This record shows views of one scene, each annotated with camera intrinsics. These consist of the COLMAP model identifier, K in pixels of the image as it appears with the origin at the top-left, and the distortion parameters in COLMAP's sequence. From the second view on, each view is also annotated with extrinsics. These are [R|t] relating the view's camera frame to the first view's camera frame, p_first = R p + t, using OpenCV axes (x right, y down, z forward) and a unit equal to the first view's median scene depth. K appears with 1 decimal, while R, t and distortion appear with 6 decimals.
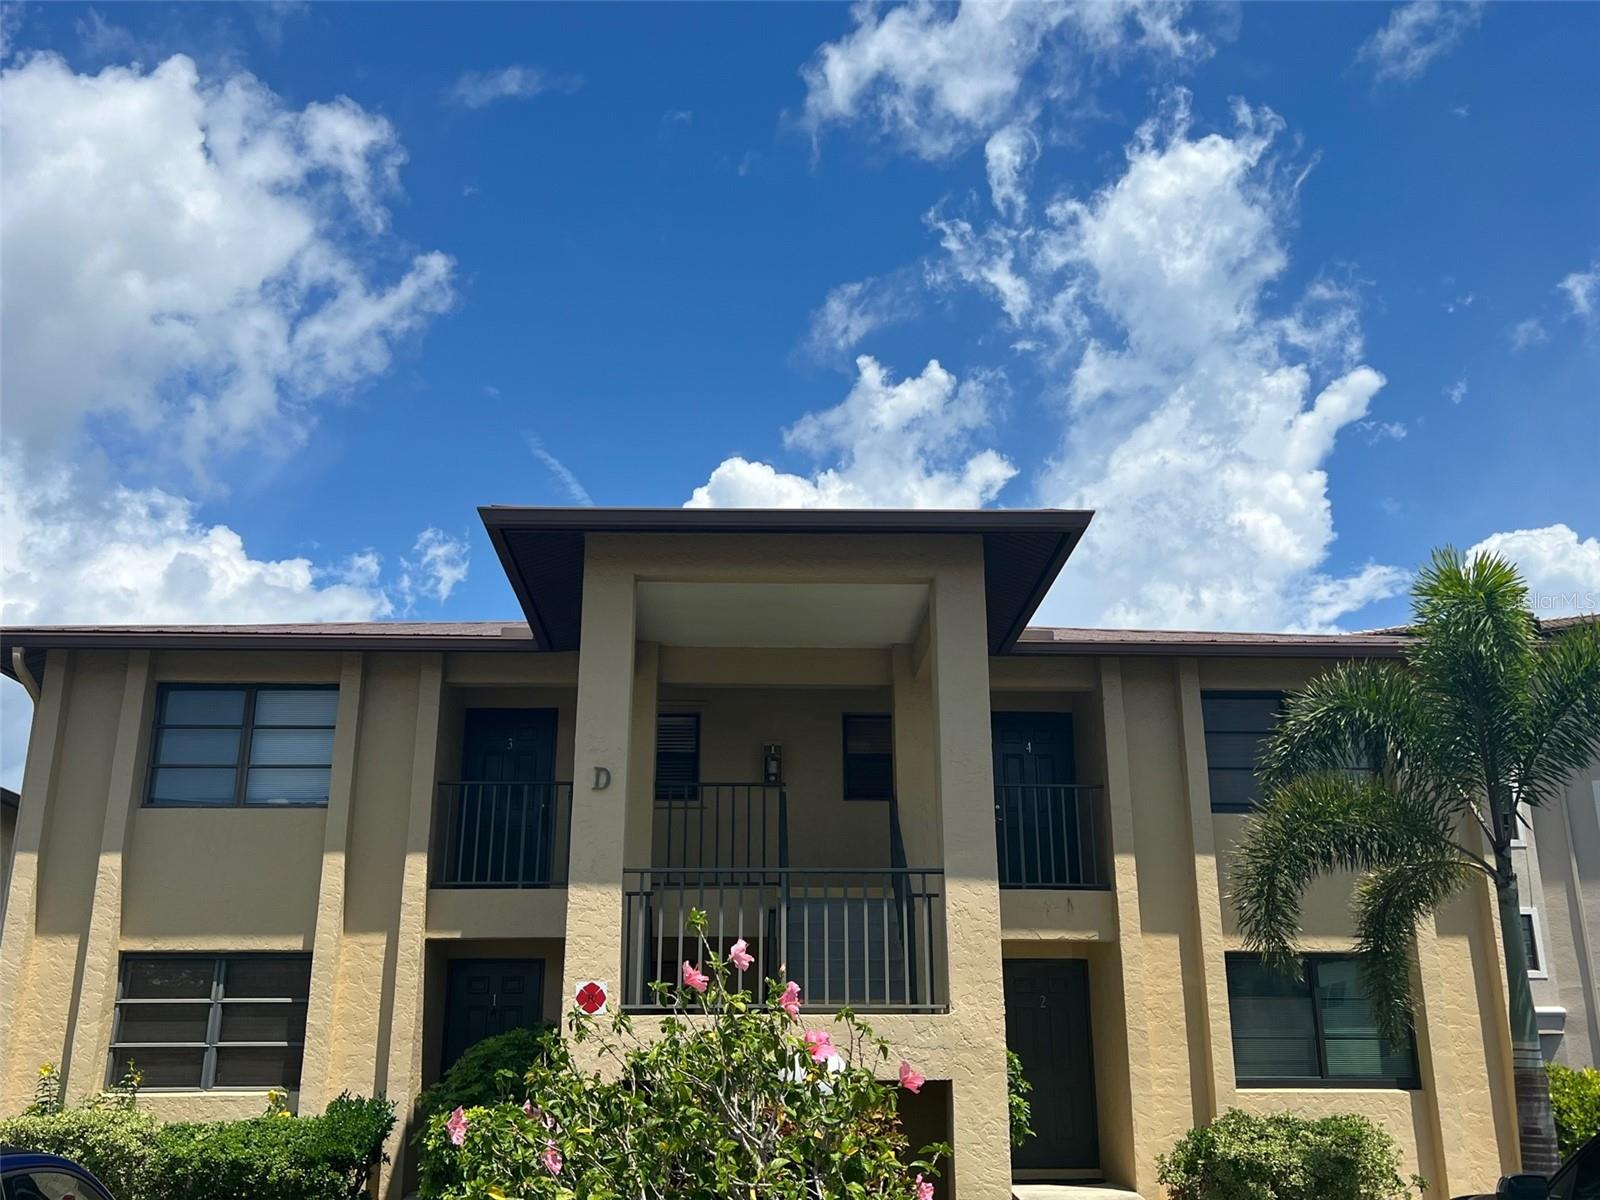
lens RADIAL K [[1492.4, 0, 799.5], [0, 1492.4, 599.3], [0, 0, 1]] dist [0.015307, 0.000000]
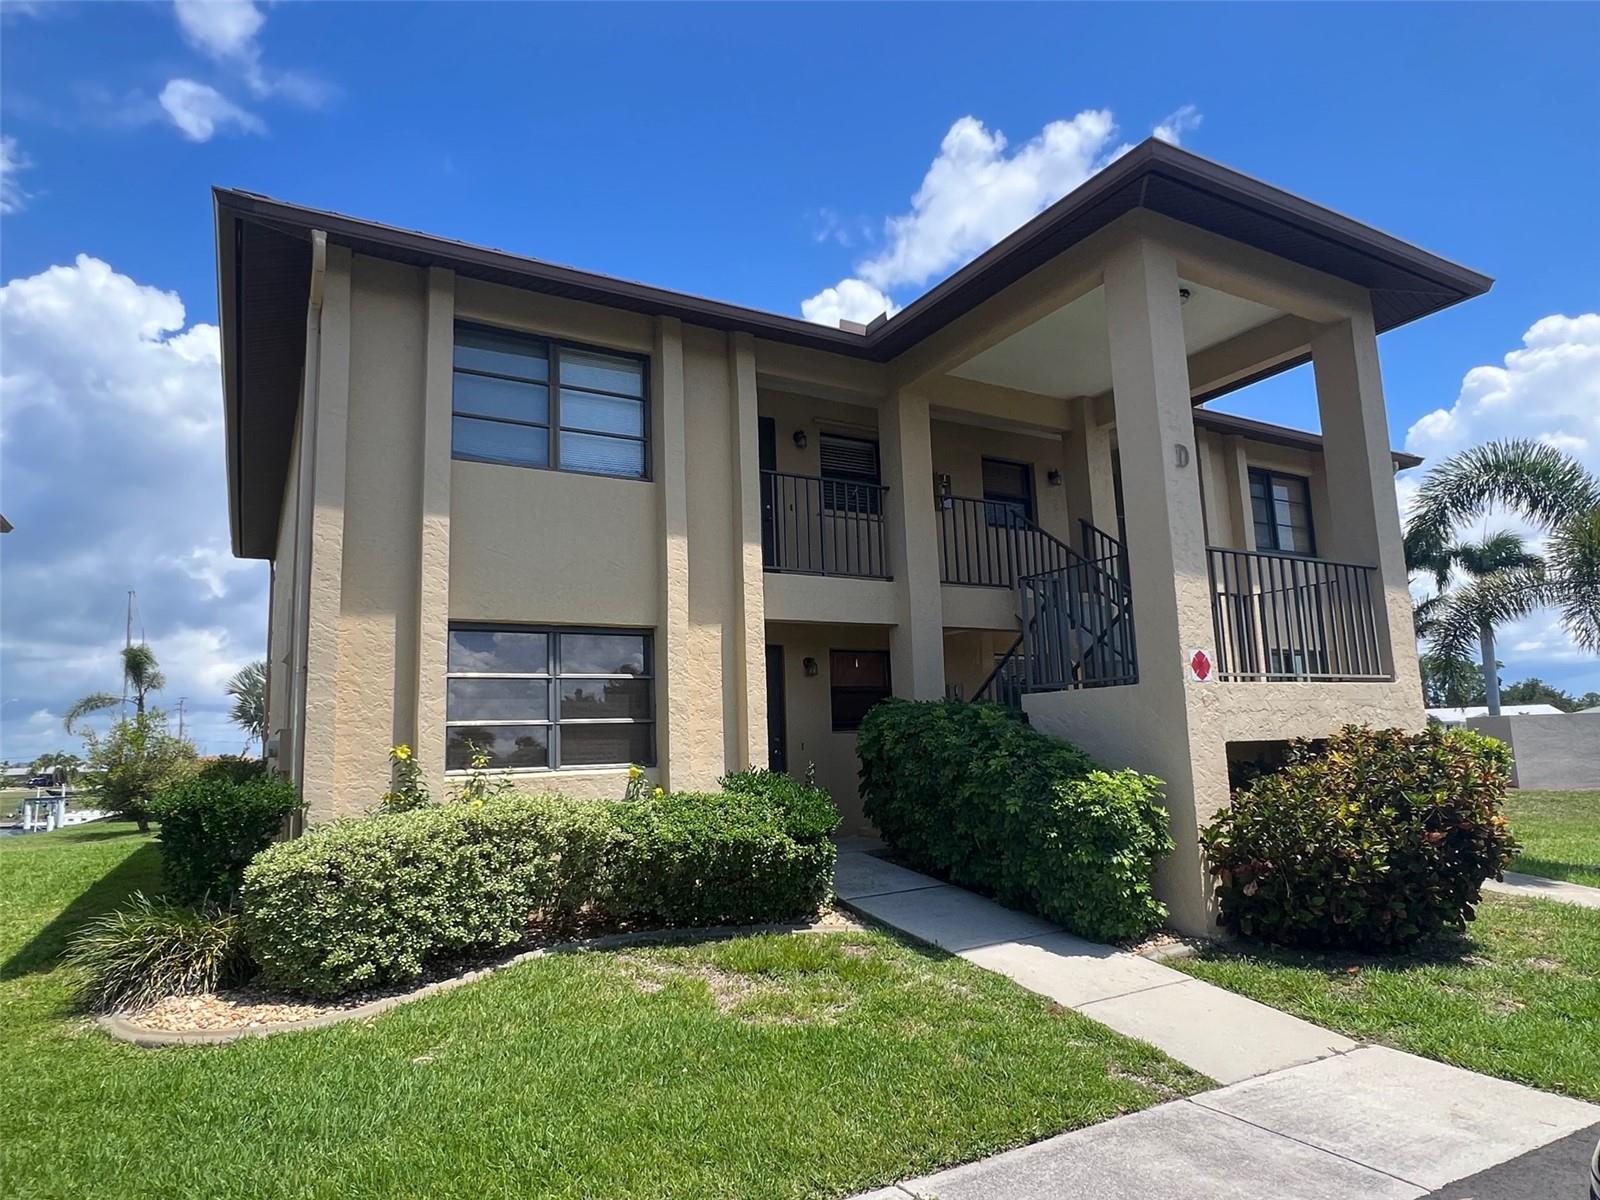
lens RADIAL K [[950.4, 0, 798.2], [0, 950.4, 600.9], [0, 0, 1]] dist [-0.004302, -0.000293]
pose [[0.886054, 0.045244, 0.461370, -0.533953], [-0.114314, 0.985818, 0.122865, 0.136392], [-0.449268, -0.161606, 0.878659, 0.436530]]
